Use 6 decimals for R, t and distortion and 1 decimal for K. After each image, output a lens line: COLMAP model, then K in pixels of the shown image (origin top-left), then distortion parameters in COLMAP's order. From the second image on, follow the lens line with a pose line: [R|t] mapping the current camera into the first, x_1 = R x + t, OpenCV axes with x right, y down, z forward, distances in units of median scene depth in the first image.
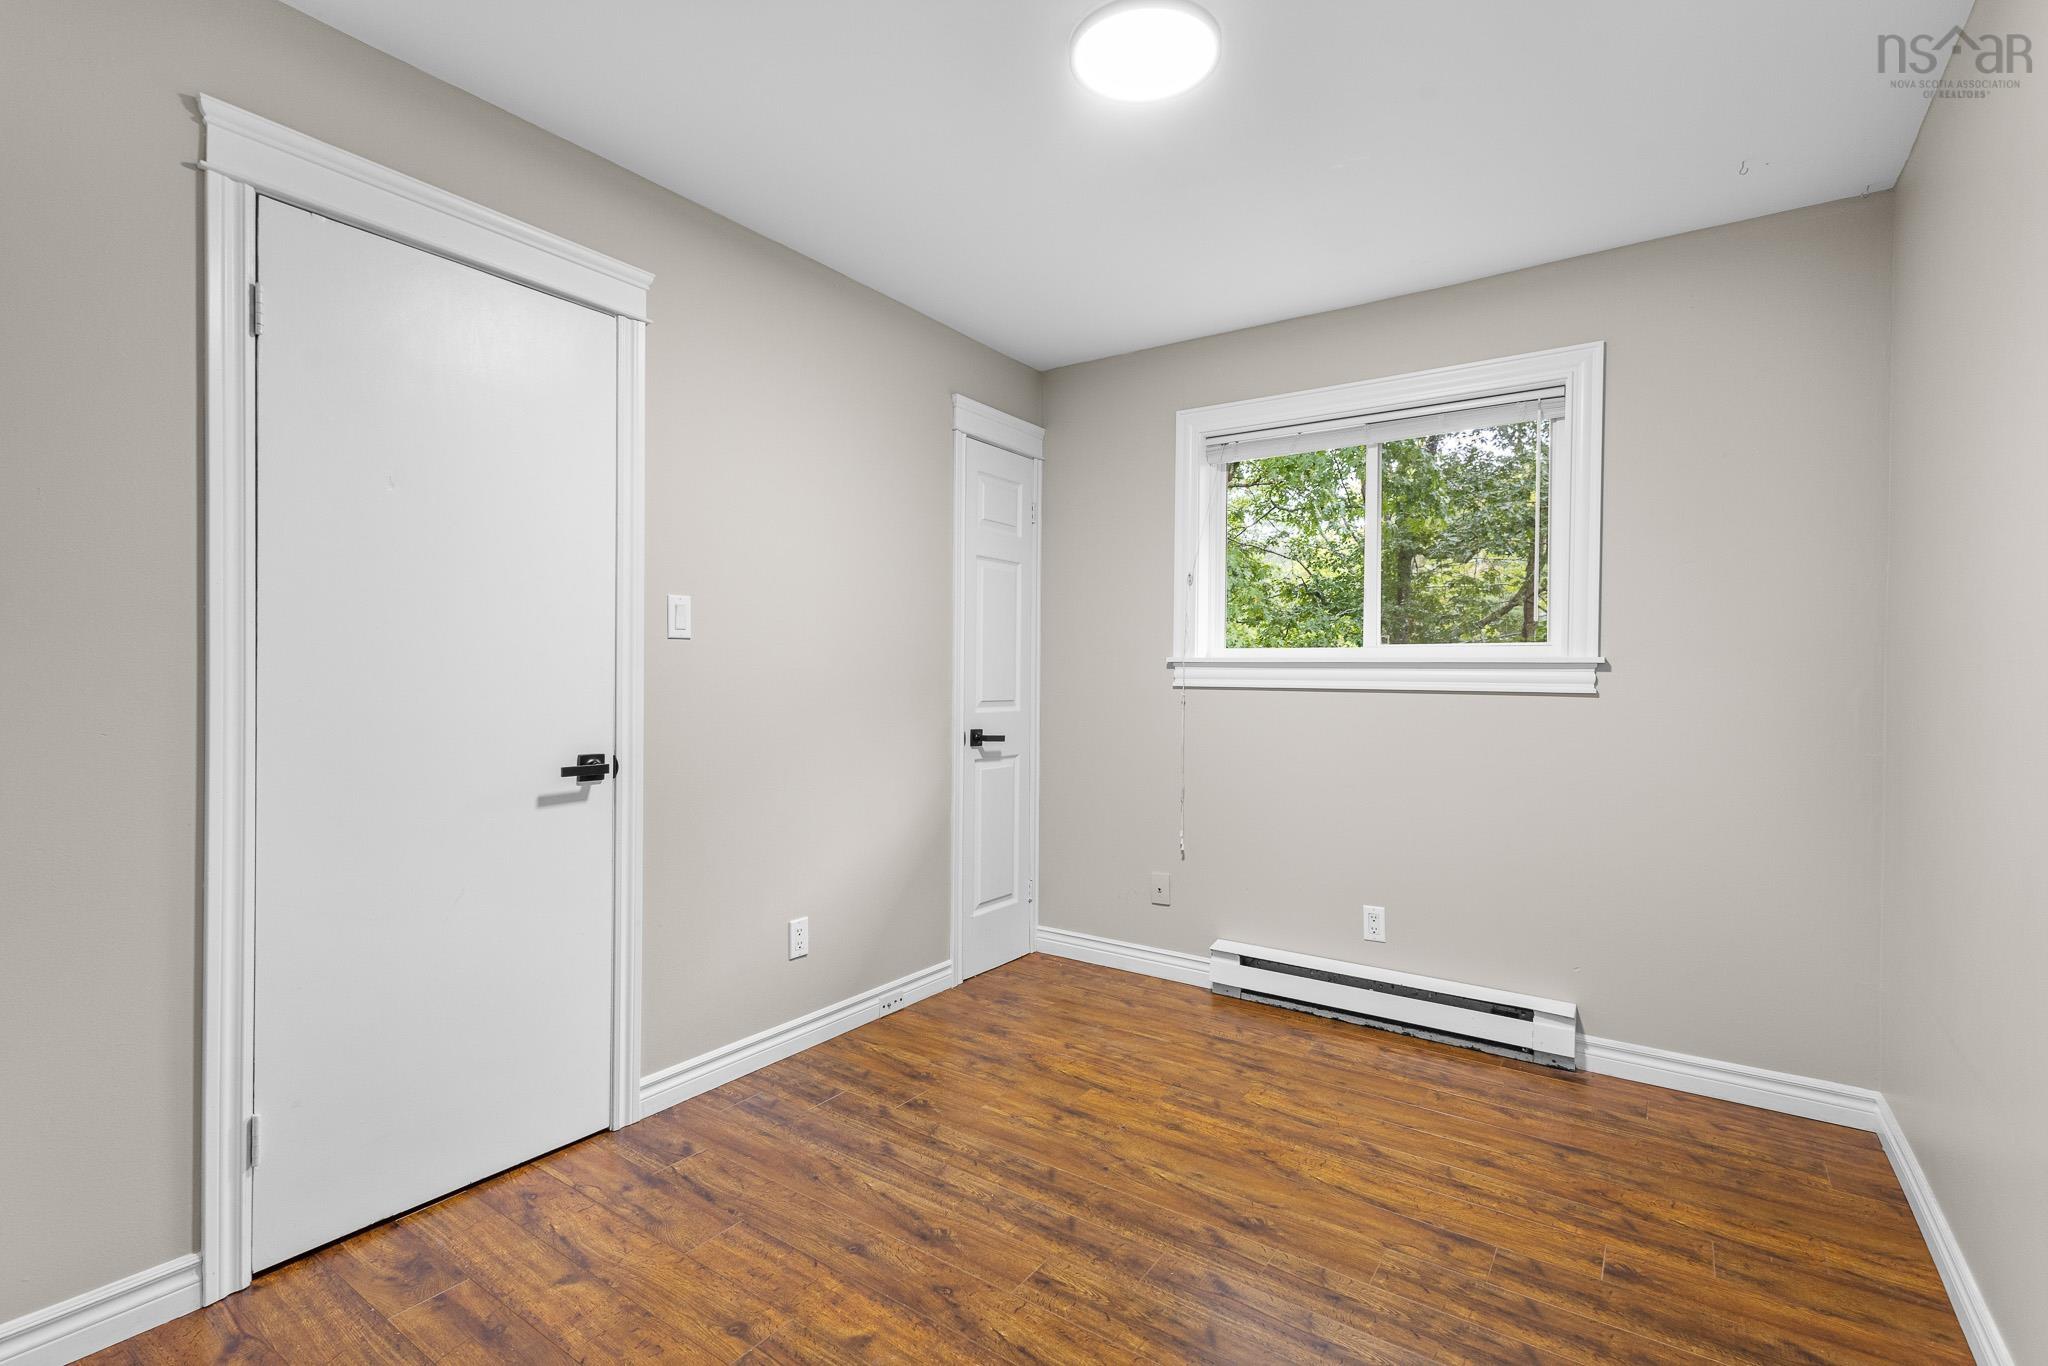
lens RADIAL K [[948.9, 0, 1018.3], [0, 948.9, 677.4], [0, 0, 1]] dist [0.012338, -0.000495]
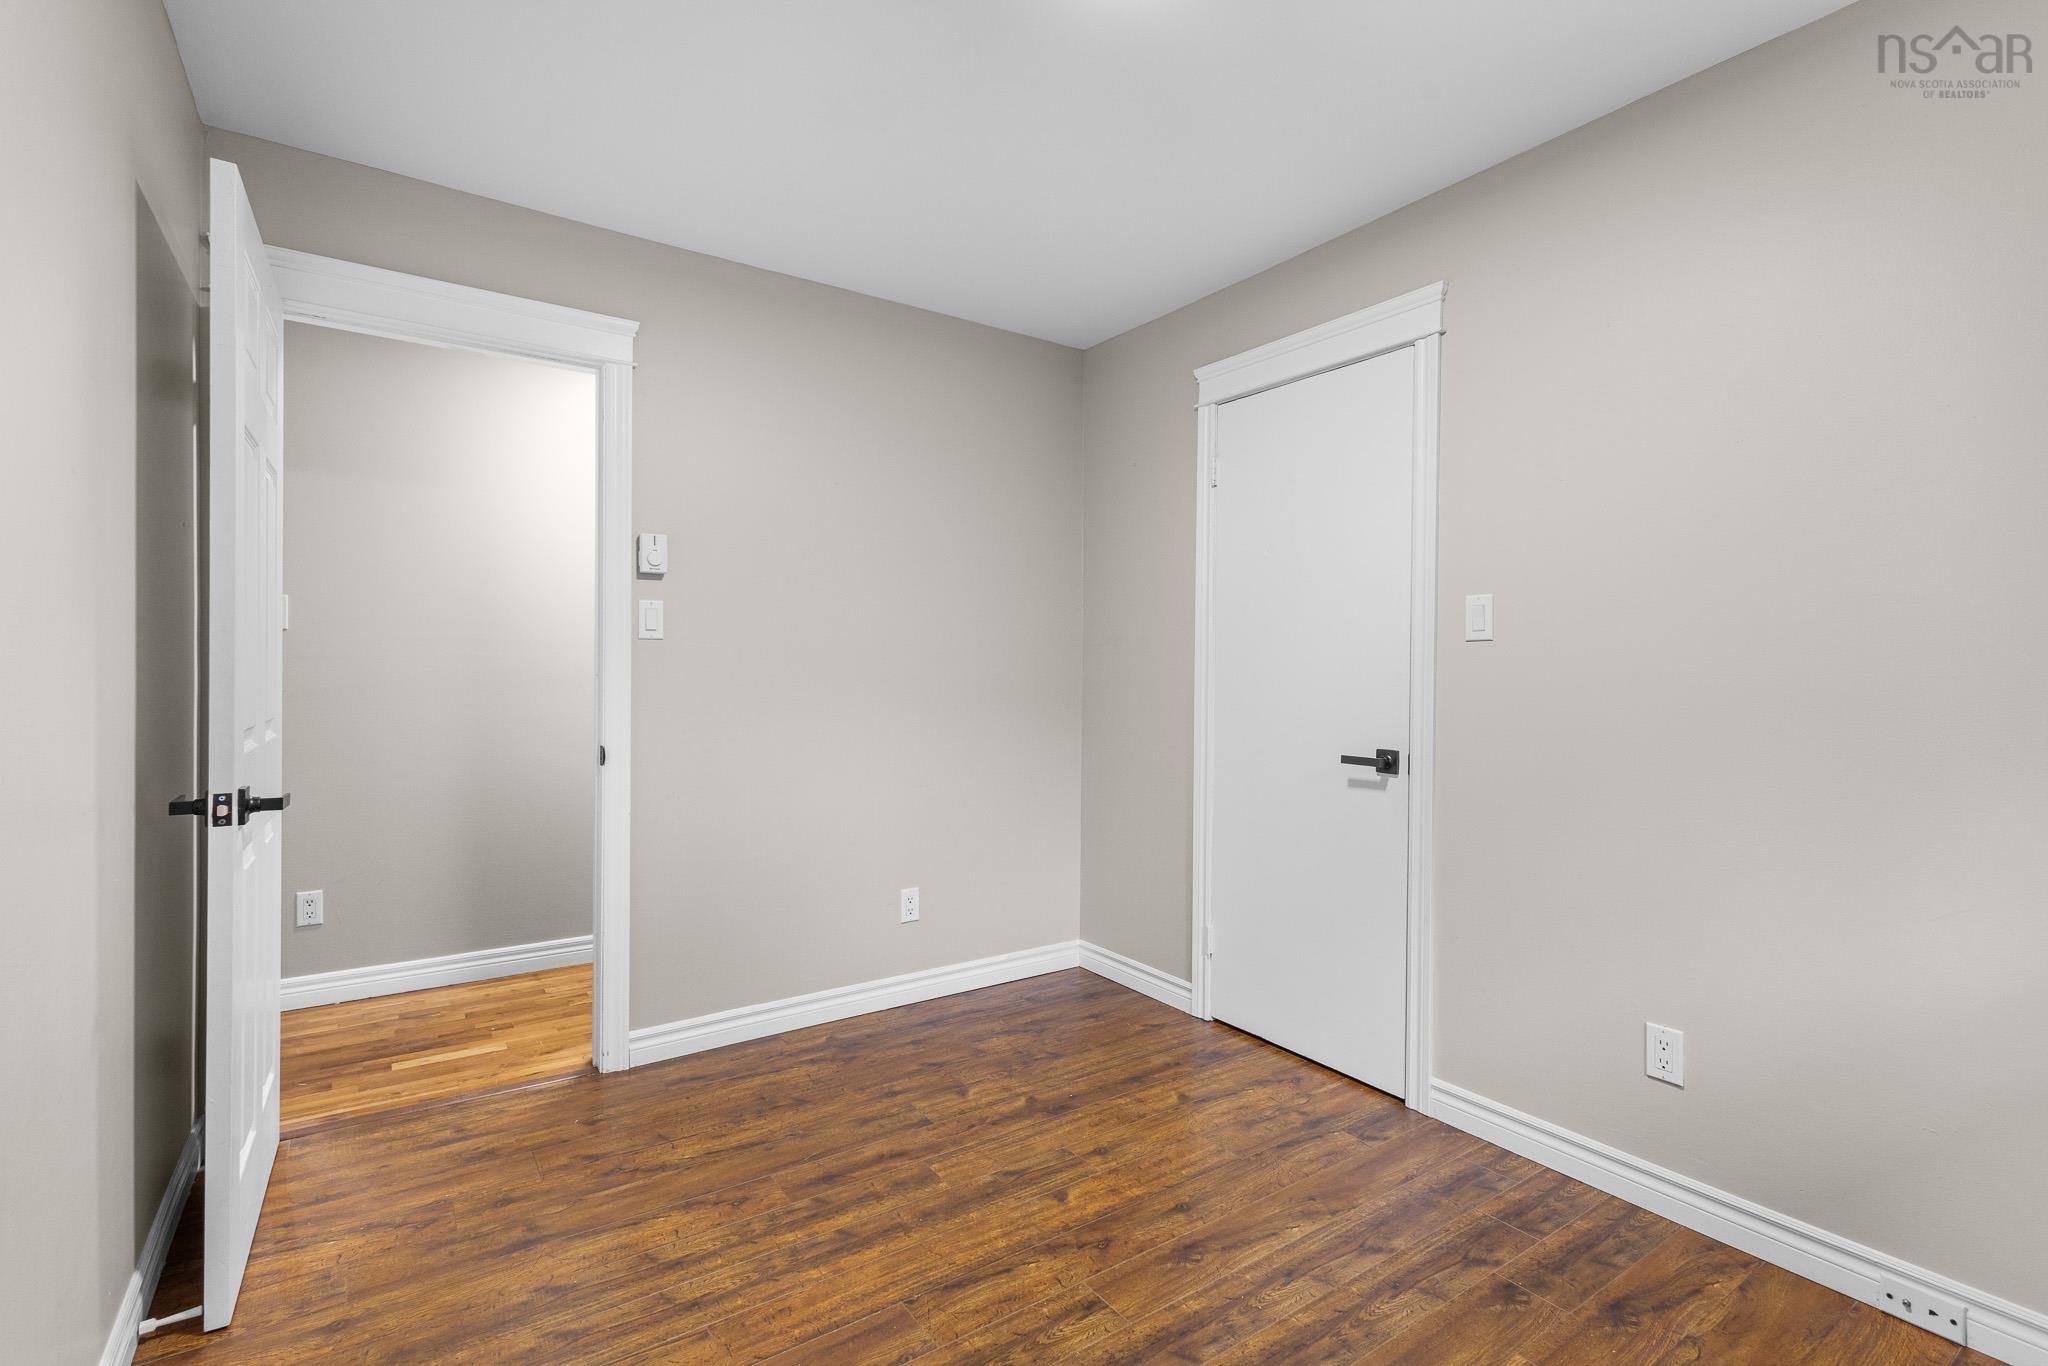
lens RADIAL K [[948.9, 0, 1018.3], [0, 948.9, 677.4], [0, 0, 1]] dist [0.012338, -0.000495]
pose [[-0.361592, -0.004891, -0.932323, 0.760462], [-0.011478, 0.999934, -0.000795, 0.002164], [0.932266, 0.010414, -0.361625, 1.018515]]
